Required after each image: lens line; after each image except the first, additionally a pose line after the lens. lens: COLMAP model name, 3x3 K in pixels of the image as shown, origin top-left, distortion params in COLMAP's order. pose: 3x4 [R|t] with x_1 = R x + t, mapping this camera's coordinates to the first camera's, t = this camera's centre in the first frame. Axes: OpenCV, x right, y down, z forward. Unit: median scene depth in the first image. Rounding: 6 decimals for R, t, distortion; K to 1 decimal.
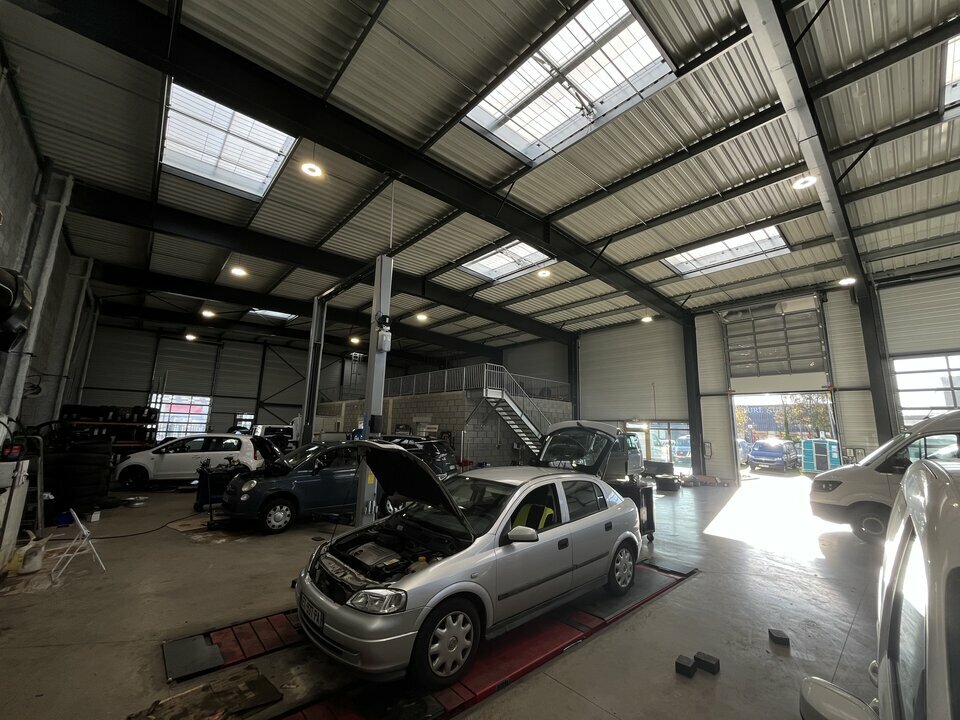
lens RADIAL K [[386.4, 0, 481.0], [0, 386.4, 355.9], [0, 0, 1]] dist [0.000216, 0.000021]
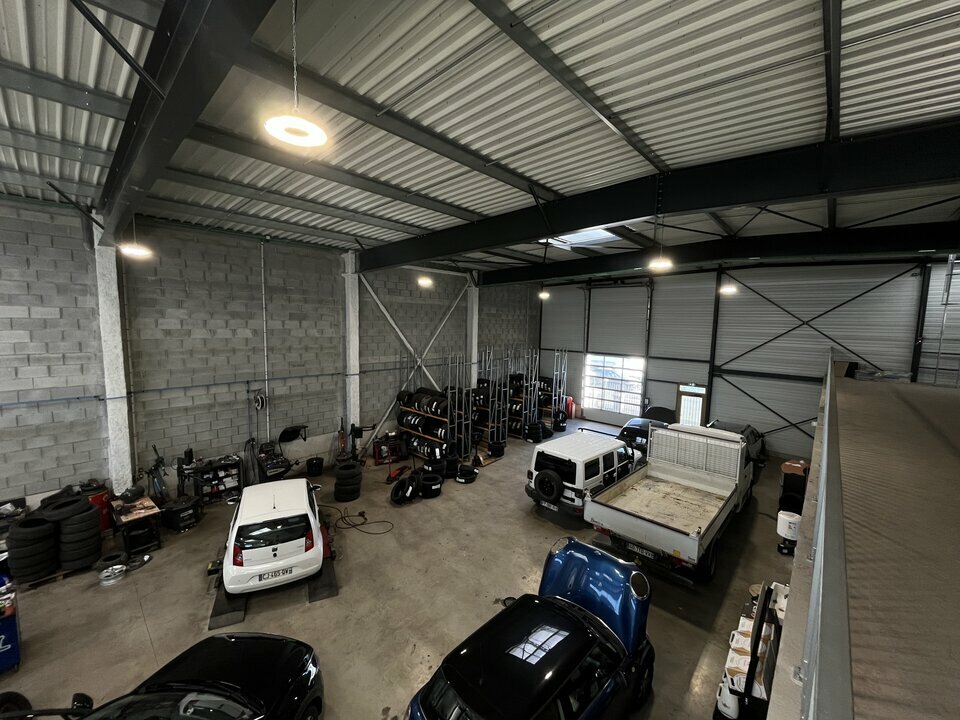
lens RADIAL K [[386.4, 0, 482.3], [0, 386.4, 361.3], [0, 0, 1]] dist [0.000216, 0.000021]
pose [[0.101837, 0.081359, -0.991469, -0.011854], [0.155750, 0.983055, 0.096666, -0.005564], [0.982533, -0.164265, 0.087440, 0.601302]]
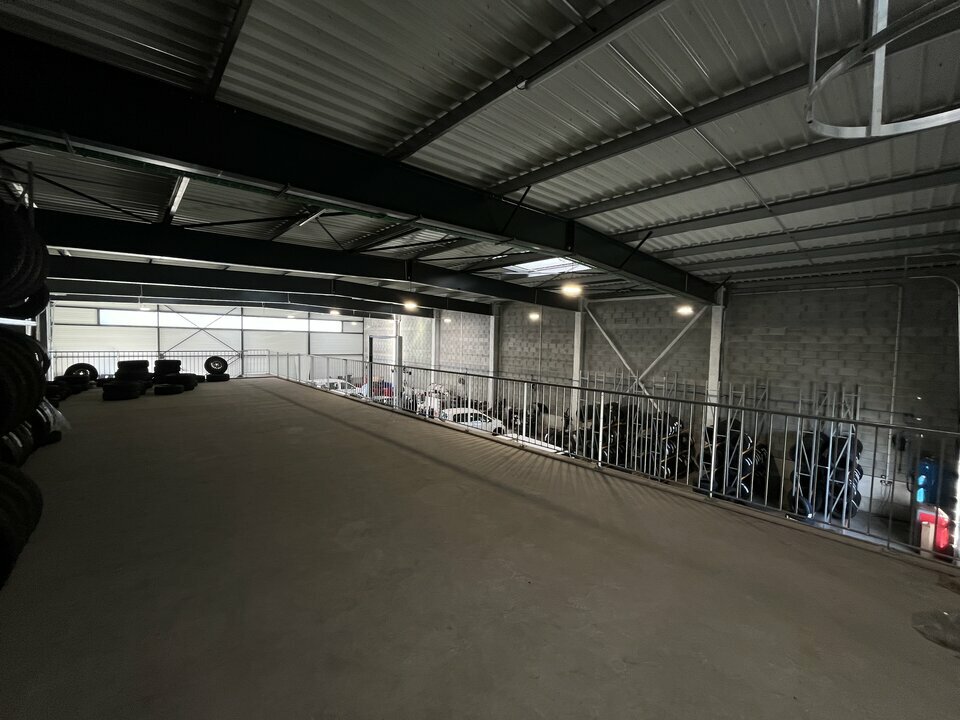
lens RADIAL K [[386.4, 0, 484.3], [0, 386.4, 361.5], [0, 0, 1]] dist [0.000216, 0.000021]
pose [[-0.998741, -0.047791, -0.015229, -0.486730], [-0.045575, 0.991438, -0.122369, 0.138836], [0.020947, -0.121521, -0.992368, 1.463006]]
